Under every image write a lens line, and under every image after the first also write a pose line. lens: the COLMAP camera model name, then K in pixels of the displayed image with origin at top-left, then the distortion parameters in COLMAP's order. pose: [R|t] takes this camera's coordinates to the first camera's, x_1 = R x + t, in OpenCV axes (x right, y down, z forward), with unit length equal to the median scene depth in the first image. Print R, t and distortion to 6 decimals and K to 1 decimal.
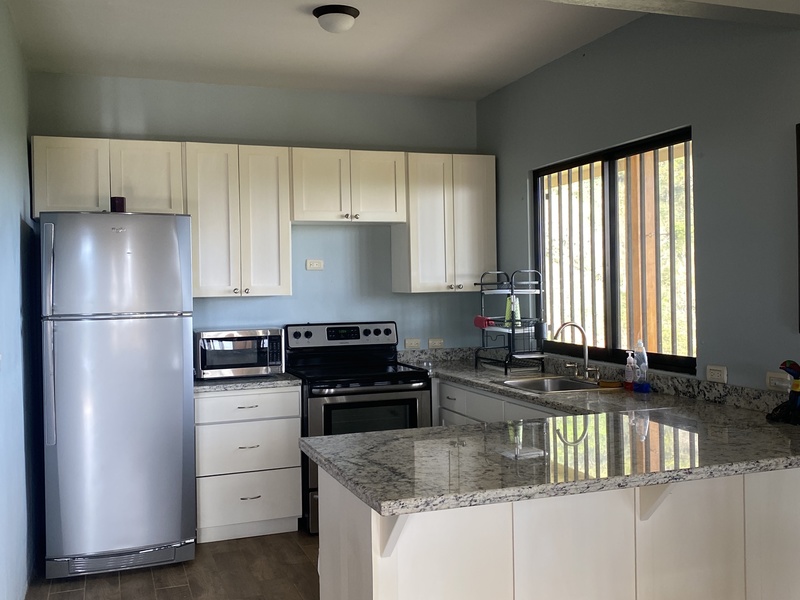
lens RADIAL K [[831.0, 0, 402.1], [0, 831.0, 291.0], [0, 0, 1]] dist [0.022487, 0.003784]
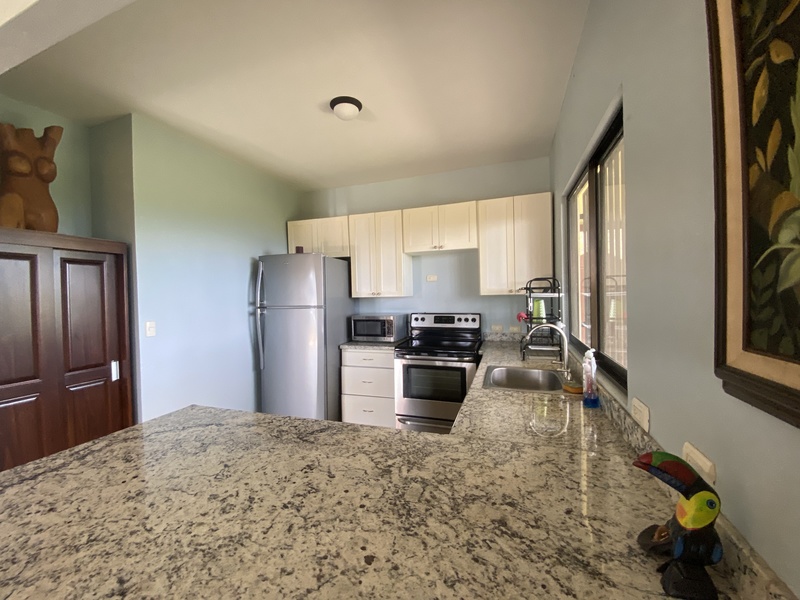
lens RADIAL K [[325.7, 0, 392.1], [0, 325.7, 297.3], [0, 0, 1]] dist [0.067910, -0.000100]
pose [[0.768358, 0.007973, -0.639970, 0.278387], [0.001722, 0.999893, 0.014524, -0.002864], [0.640018, -0.012262, 0.768262, 0.467862]]
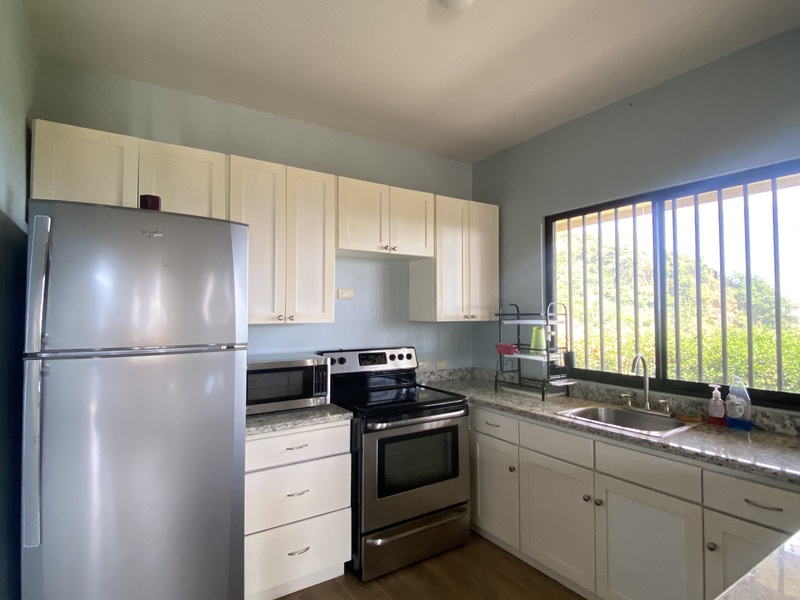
lens RADIAL K [[434.5, 0, 400.0], [0, 434.5, 300.0], [0, 0, 1]] dist [0.044587, -0.046141]
pose [[0.973594, 0.023416, 0.227081, -0.175635], [-0.014156, 0.999004, -0.042321, -0.001424], [-0.227846, 0.037989, 0.972956, 0.474130]]
